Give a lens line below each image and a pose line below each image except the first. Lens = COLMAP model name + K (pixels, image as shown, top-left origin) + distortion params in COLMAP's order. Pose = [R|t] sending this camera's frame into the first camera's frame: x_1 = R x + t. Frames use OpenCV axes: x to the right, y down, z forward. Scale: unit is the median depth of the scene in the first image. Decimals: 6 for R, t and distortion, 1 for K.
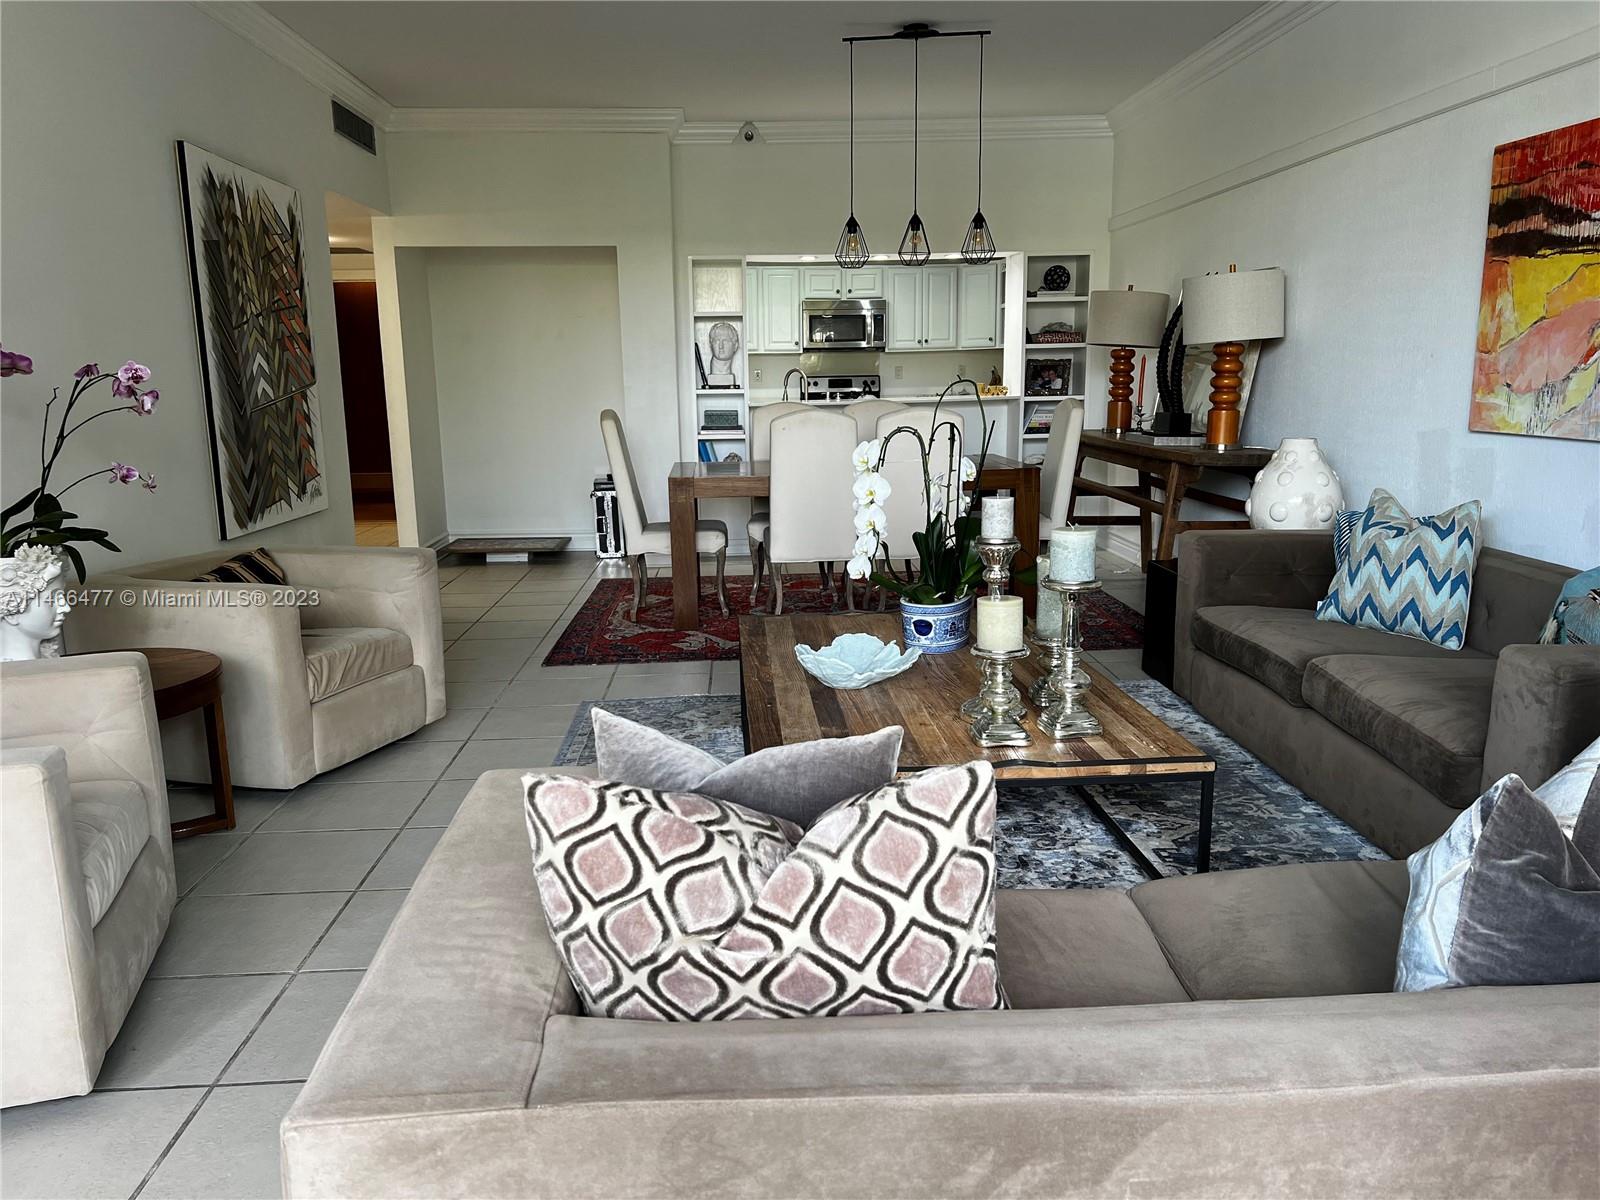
lens RADIAL K [[1202.9, 0, 800.0], [0, 1202.9, 600.0], [0, 0, 1]] dist [0.108464, -0.121908]
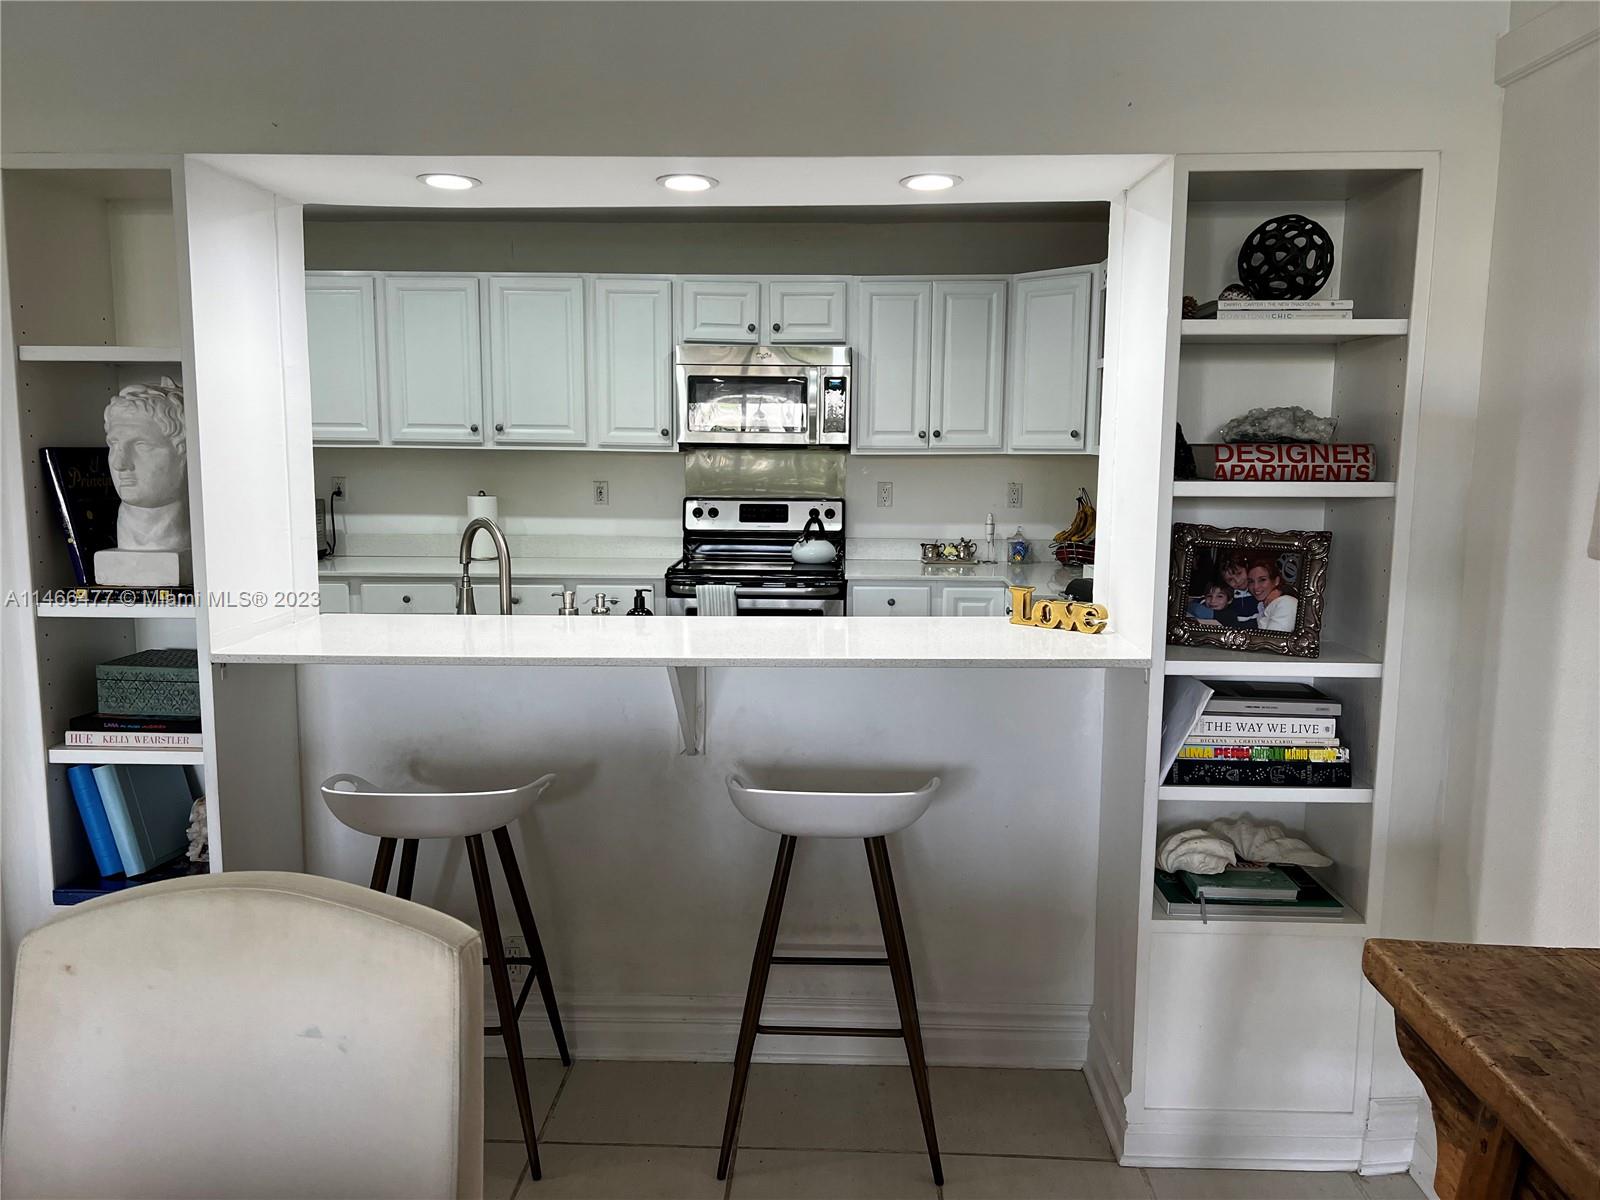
lens RADIAL K [[1202.9, 0, 800.0], [0, 1202.9, 600.0], [0, 0, 1]] dist [0.108464, -0.121908]
pose [[0.996387, 0.033480, -0.078057, 0.119418], [-0.037609, 0.997936, -0.052044, -0.161720], [0.076153, 0.054791, 0.995590, 0.696525]]
